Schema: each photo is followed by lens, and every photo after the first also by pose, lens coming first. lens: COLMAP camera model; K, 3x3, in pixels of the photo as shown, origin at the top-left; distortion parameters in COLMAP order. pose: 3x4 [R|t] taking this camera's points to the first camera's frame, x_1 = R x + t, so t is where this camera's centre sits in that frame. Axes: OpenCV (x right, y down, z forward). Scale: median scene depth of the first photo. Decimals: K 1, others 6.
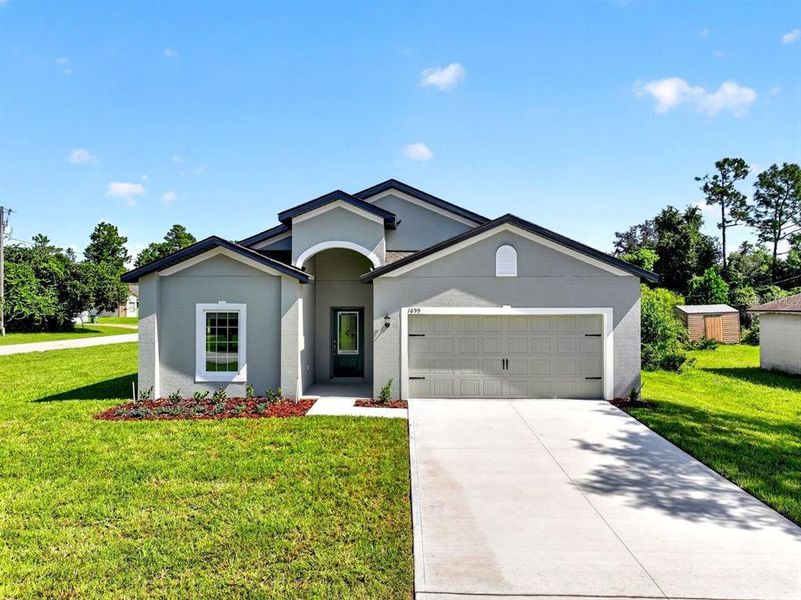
lens RADIAL K [[588.0, 0, 398.7], [0, 588.0, 297.1], [0, 0, 1]] dist [-0.005250, 0.015659]
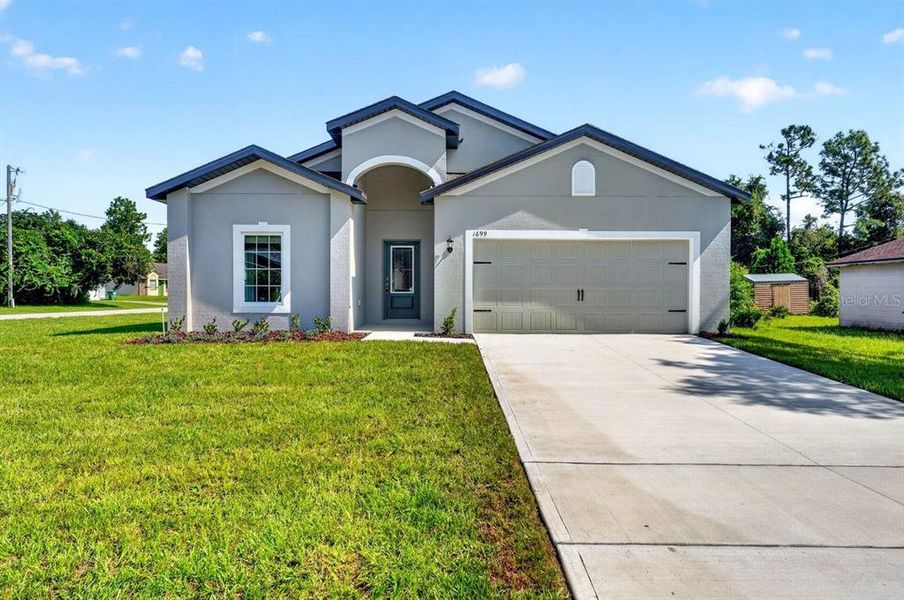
lens RADIAL K [[623.7, 0, 455.3], [0, 623.7, 303.3], [0, 0, 1]] dist [-0.003734, -0.004845]
pose [[0.999607, 0.002095, 0.027956, -0.036634], [-0.002826, 0.999654, 0.026160, 0.101923], [-0.027891, -0.026229, 0.999267, 0.051939]]
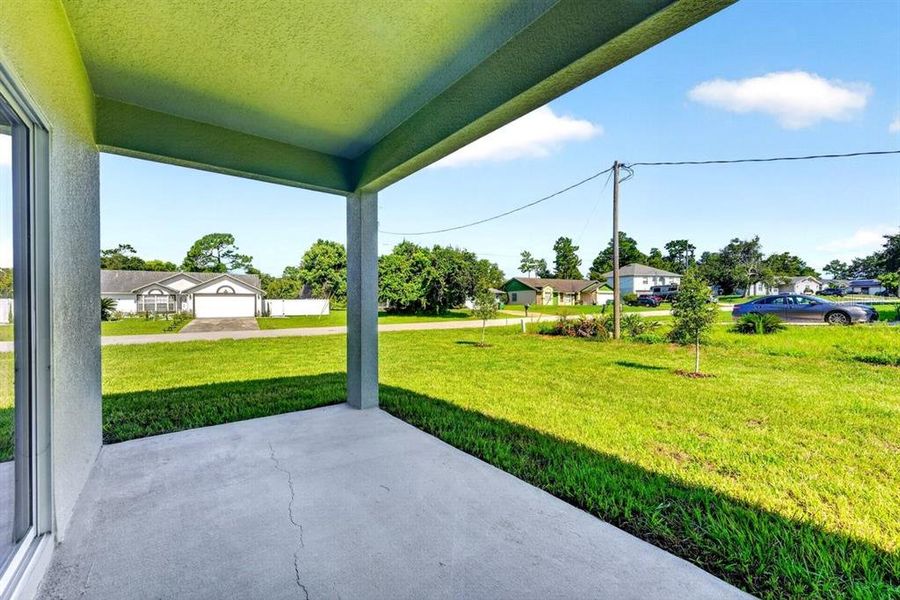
lens RADIAL K [[361.3, 0, 448.8], [0, 361.3, 303.2], [0, 0, 1]] dist [0.000004, -0.000102]
pose [[0.627829, -0.000186, -0.778352, -0.112568], [0.015125, 0.999814, 0.011961, 0.100844], [0.778205, -0.019282, 0.627715, 2.155125]]
